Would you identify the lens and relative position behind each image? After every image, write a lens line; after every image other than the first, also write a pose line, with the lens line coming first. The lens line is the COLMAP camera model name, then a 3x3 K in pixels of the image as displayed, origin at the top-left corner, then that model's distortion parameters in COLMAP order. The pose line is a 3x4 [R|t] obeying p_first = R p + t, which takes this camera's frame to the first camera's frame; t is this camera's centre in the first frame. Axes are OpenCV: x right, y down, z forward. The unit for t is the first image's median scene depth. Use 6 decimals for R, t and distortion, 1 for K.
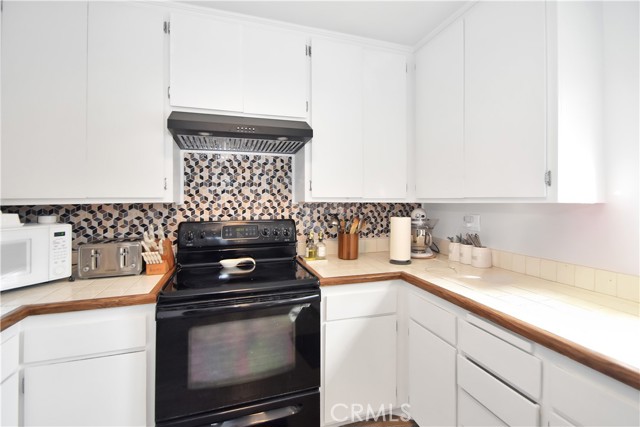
lens RADIAL K [[282.3, 0, 315.3], [0, 282.3, 199.8], [0, 0, 1]] dist [-0.010491, -0.005405]
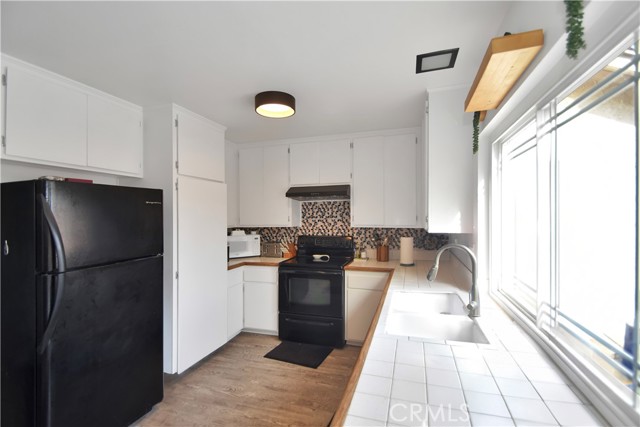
lens RADIAL K [[282.3, 0, 323.4], [0, 282.3, 216.7], [0, 0, 1]] dist [-0.010491, -0.005405]
pose [[0.801235, -0.007097, -0.598307, 0.852846], [0.006696, 0.999973, -0.002894, -0.050559], [0.598312, -0.001688, 0.801262, -0.540712]]
